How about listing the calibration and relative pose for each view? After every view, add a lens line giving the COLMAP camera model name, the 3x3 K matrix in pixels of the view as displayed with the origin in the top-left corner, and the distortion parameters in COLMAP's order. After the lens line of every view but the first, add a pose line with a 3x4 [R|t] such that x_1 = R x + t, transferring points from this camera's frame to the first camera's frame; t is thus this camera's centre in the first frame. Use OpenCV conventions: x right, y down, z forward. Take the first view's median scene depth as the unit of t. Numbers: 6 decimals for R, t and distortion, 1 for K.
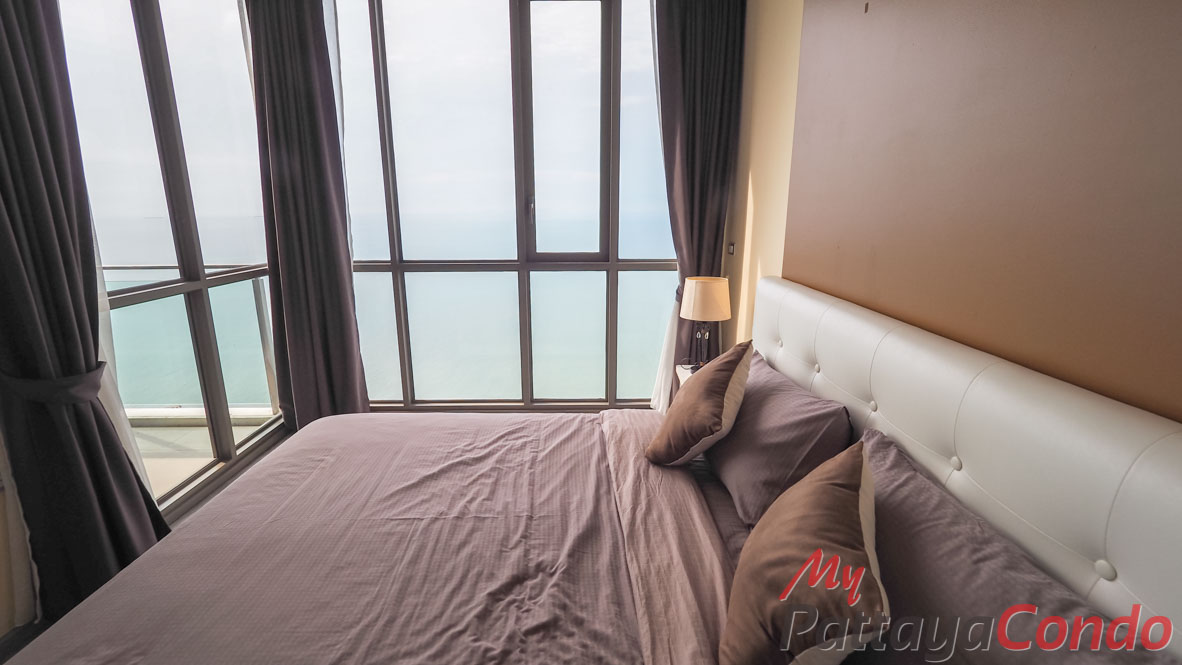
lens RADIAL K [[509.1, 0, 582.5], [0, 509.1, 328.0], [0, 0, 1]] dist [0.000347, 0.000294]
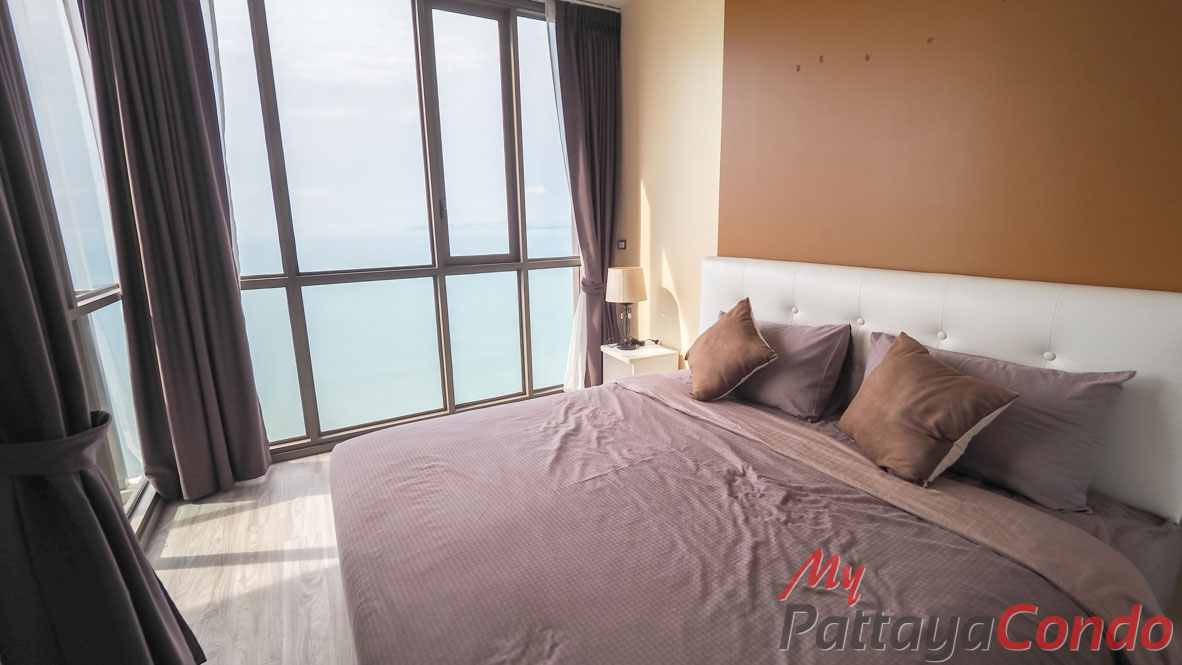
lens RADIAL K [[499.0, 0, 583.8], [0, 499.0, 328.5], [0, 0, 1]] dist [-0.000815, -0.000020]
pose [[0.867299, -0.117713, 0.483670, -0.594989], [0.131262, 0.991330, 0.005891, 0.034085], [-0.480170, 0.058379, 0.875231, 0.039907]]
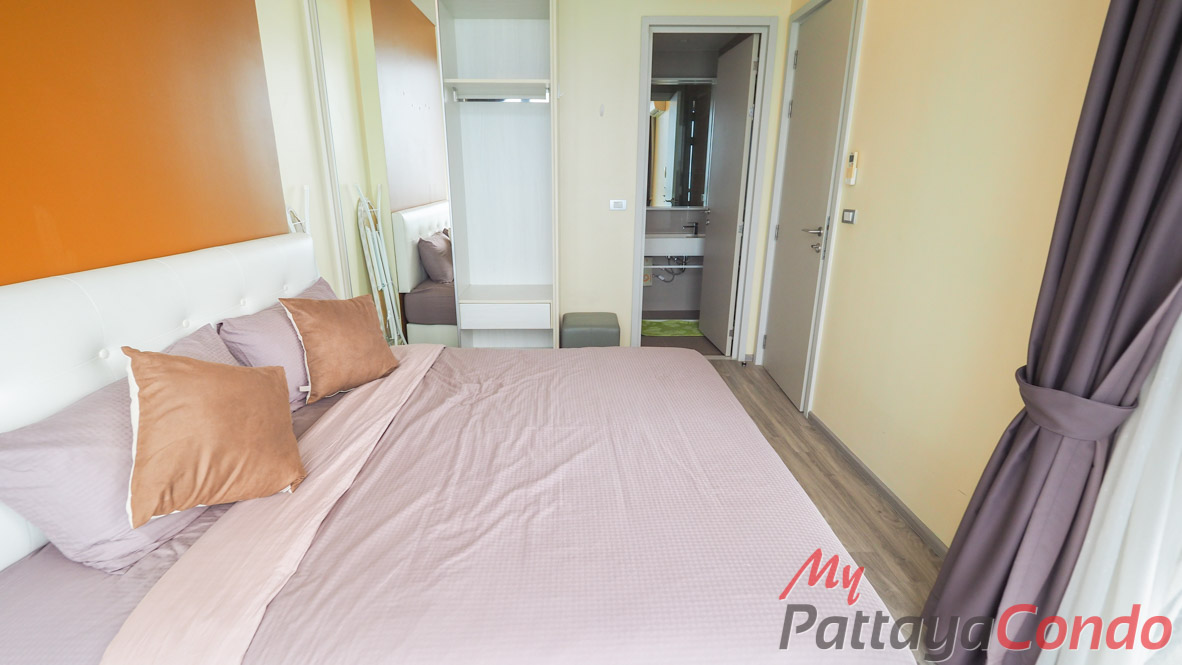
lens RADIAL K [[499.0, 0, 583.8], [0, 499.0, 328.5], [0, 0, 1]] dist [-0.000815, -0.000020]
pose [[-0.999952, 0.003451, -0.009187, -0.265396], [-0.001636, 0.864444, 0.502726, -0.295802], [0.009676, 0.502717, -0.864397, 1.344477]]
